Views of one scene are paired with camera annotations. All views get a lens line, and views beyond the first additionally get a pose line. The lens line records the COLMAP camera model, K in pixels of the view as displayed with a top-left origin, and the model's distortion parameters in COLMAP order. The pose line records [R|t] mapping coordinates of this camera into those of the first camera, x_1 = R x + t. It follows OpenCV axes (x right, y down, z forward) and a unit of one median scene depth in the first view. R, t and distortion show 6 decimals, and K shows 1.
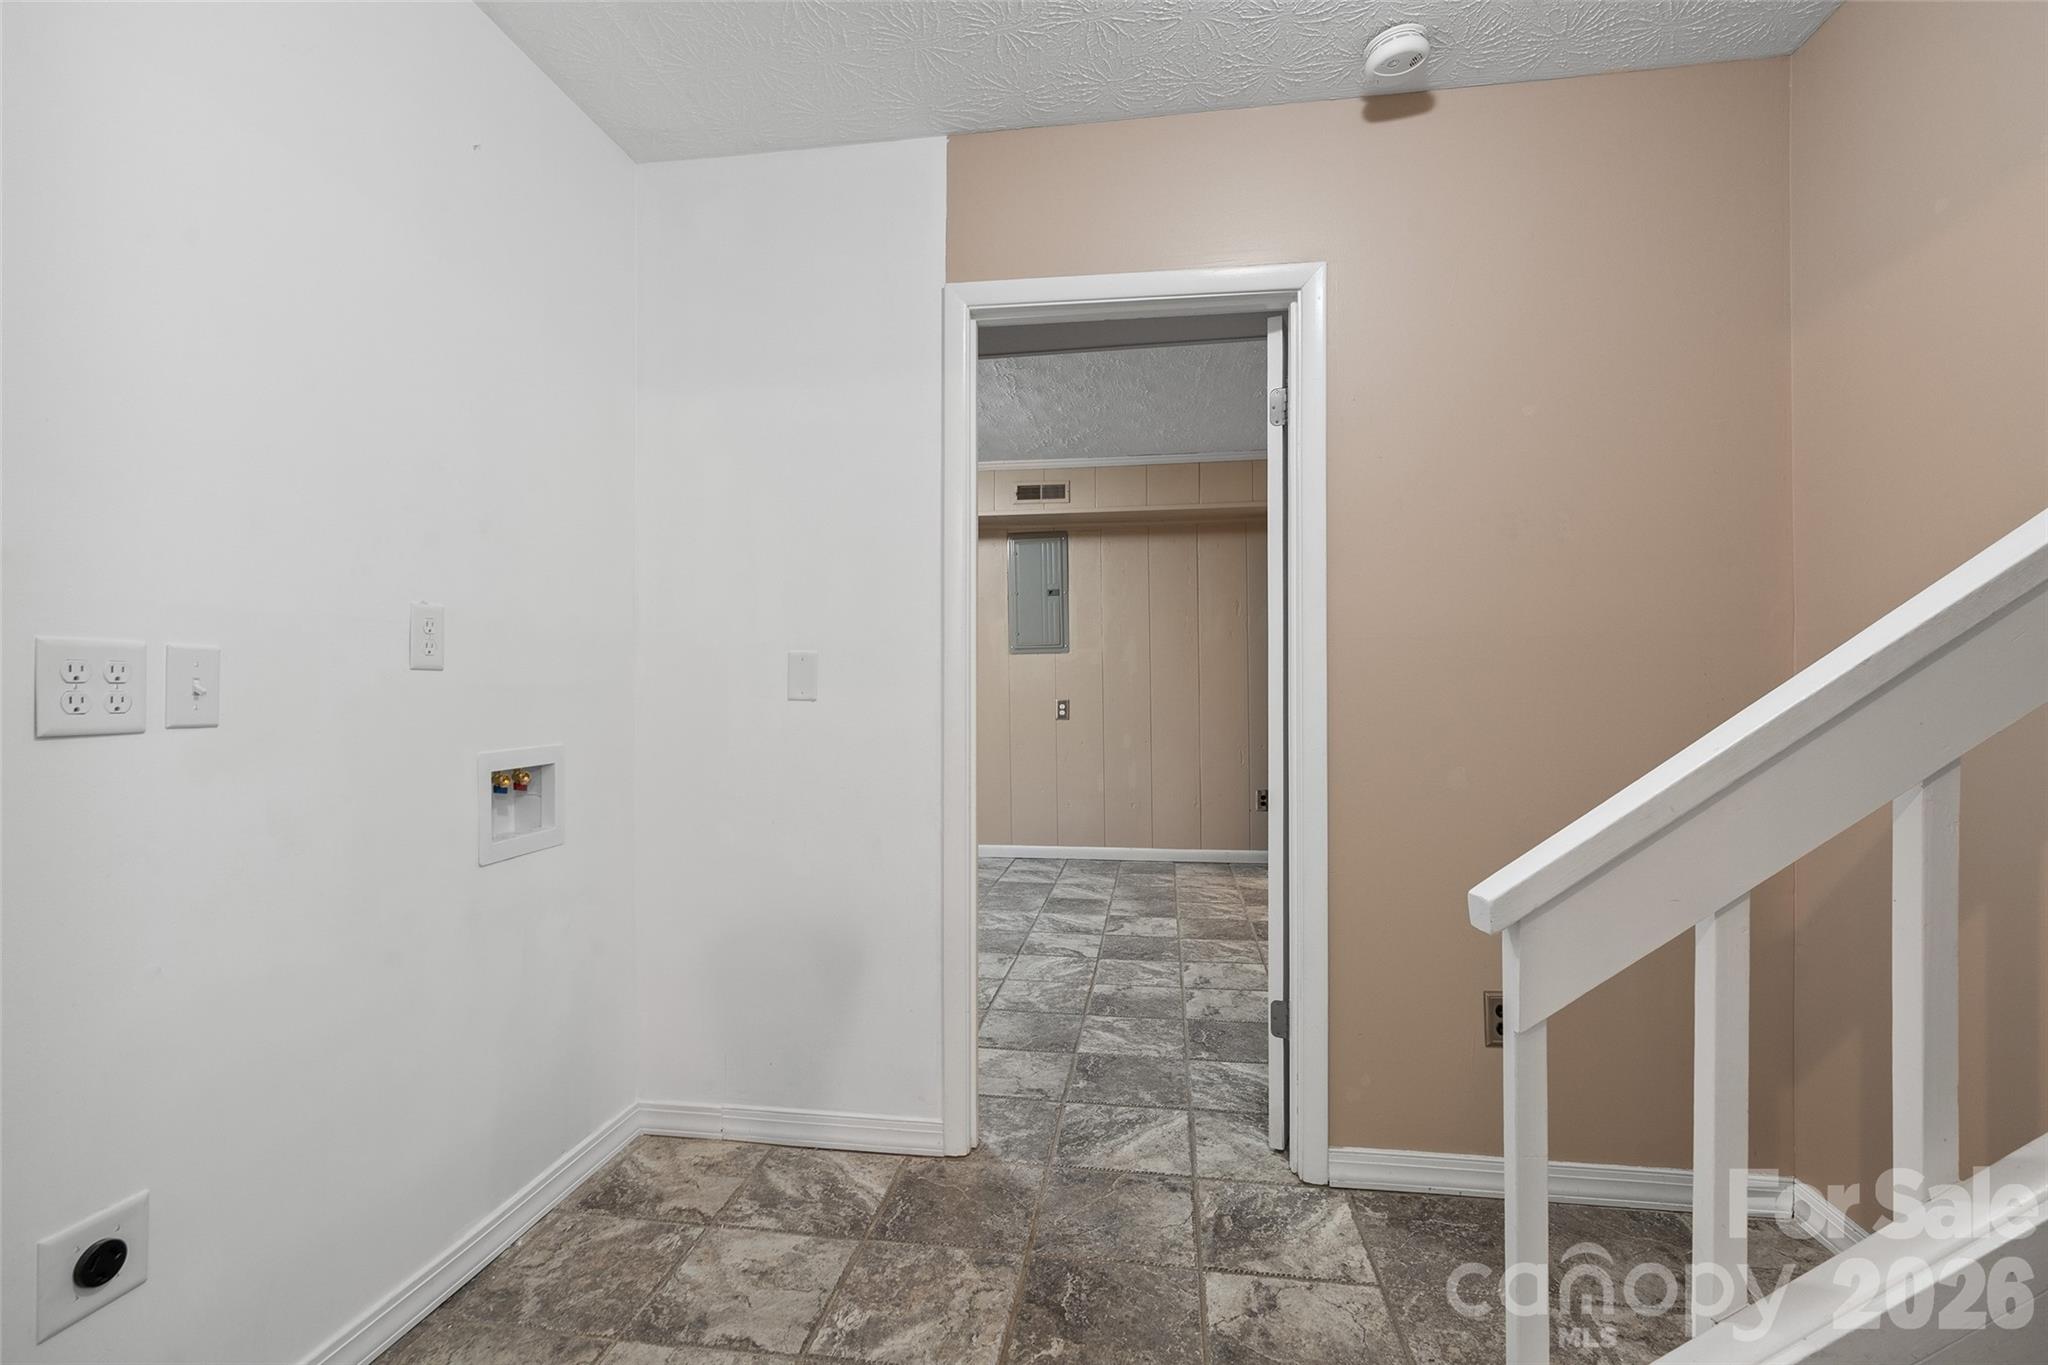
lens RADIAL K [[926.3, 0, 1021.0], [0, 926.3, 689.8], [0, 0, 1]] dist [-0.011852, 0.003245]
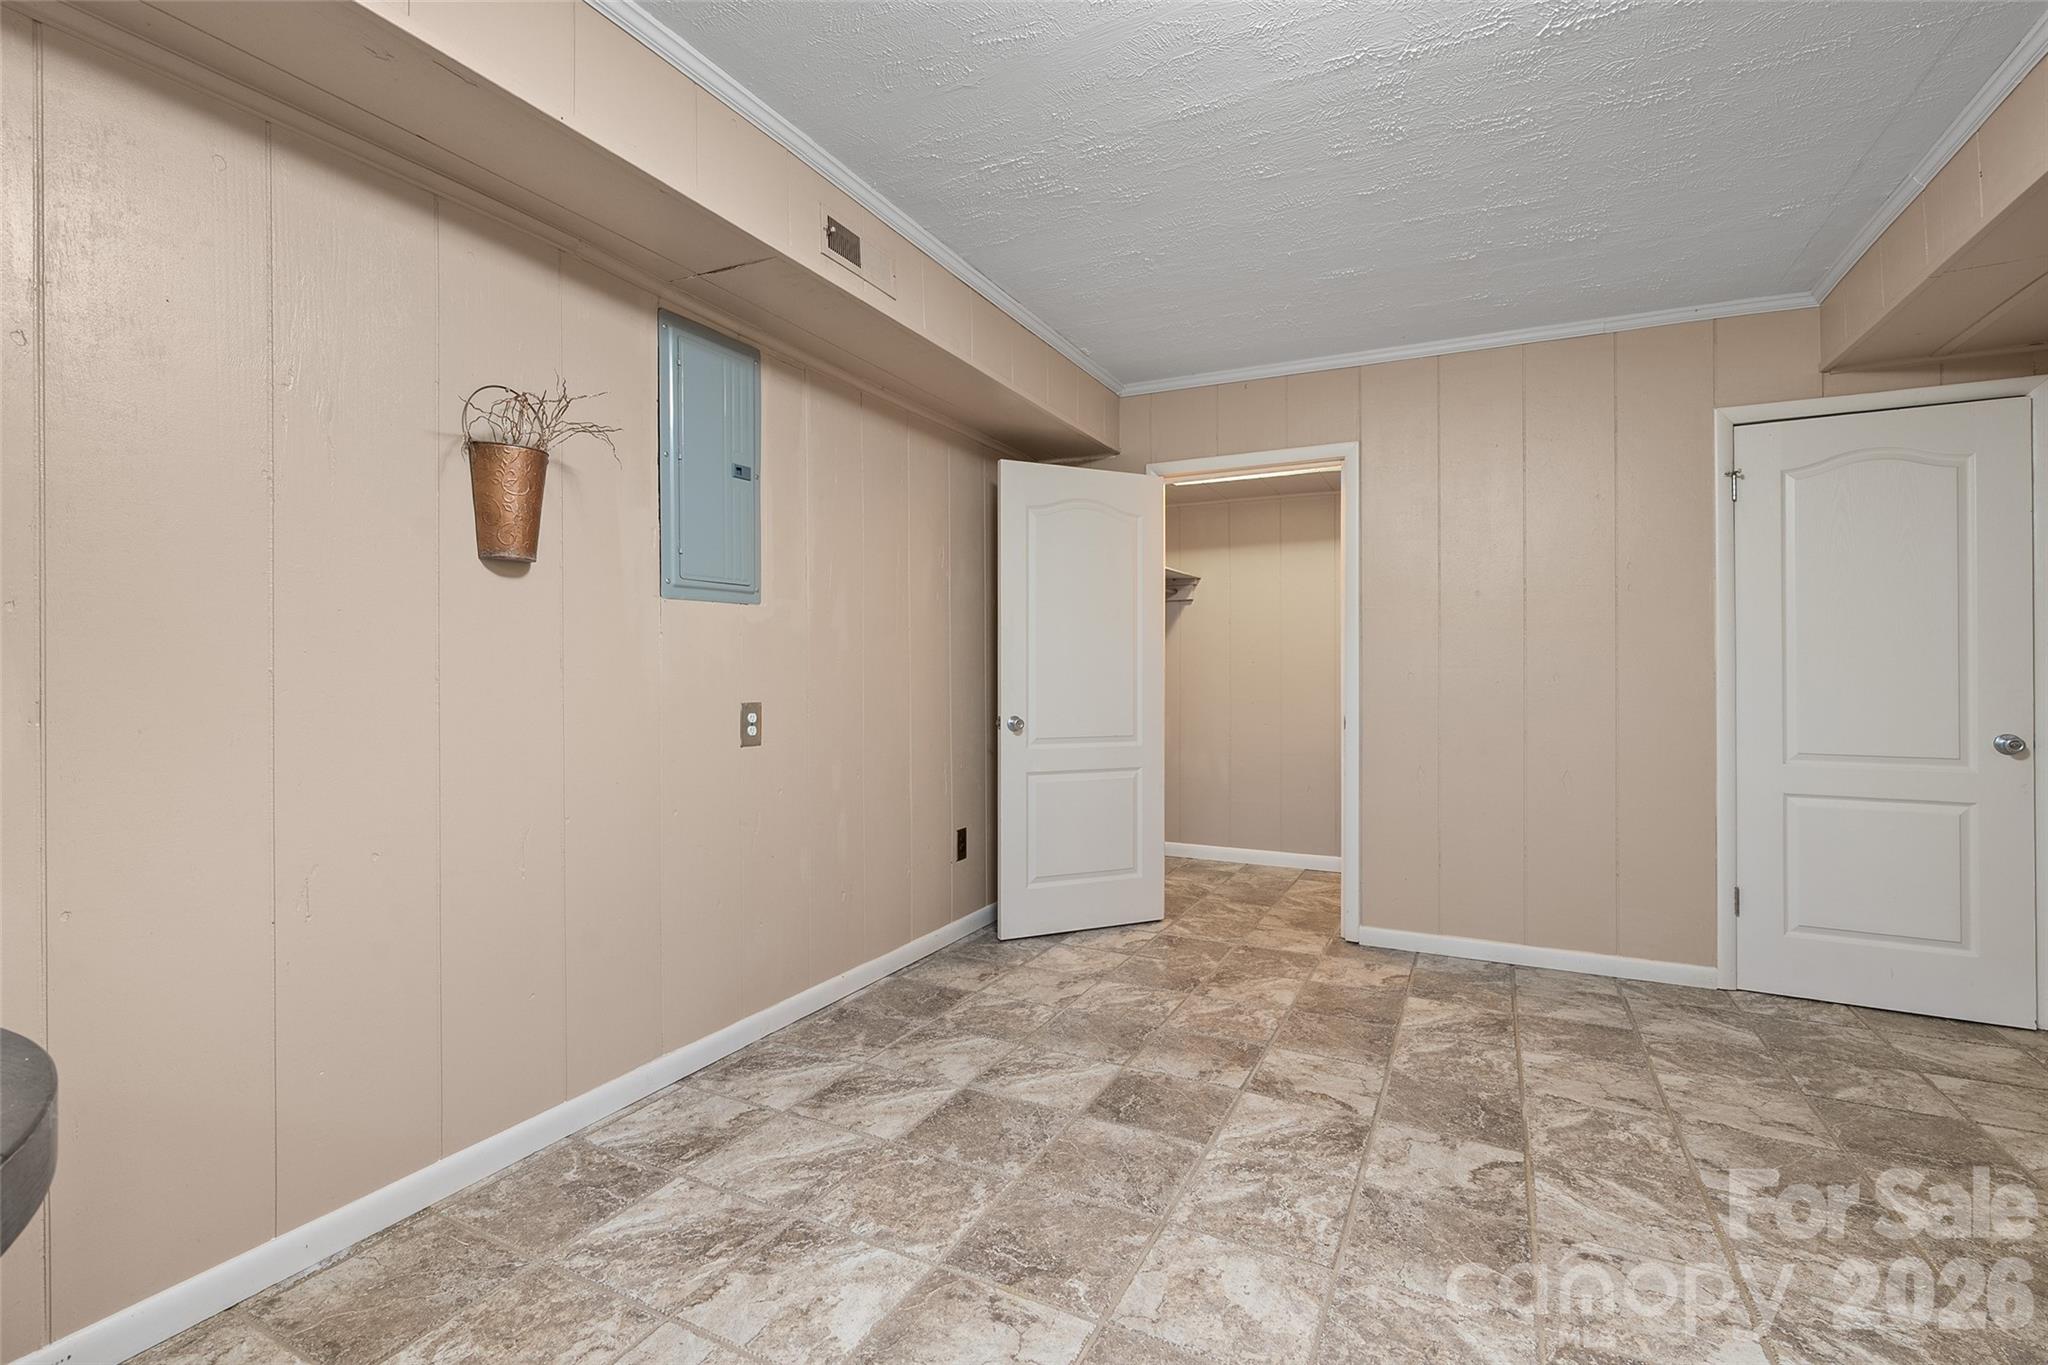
lens RADIAL K [[926.3, 0, 1021.7], [0, 926.3, 670.8], [0, 0, 1]] dist [-0.011852, 0.003245]
pose [[0.316611, 0.004892, 0.948543, -0.549744], [0.001388, 0.999983, -0.005621, -0.004243], [-0.948554, 0.003096, 0.316599, 1.105218]]
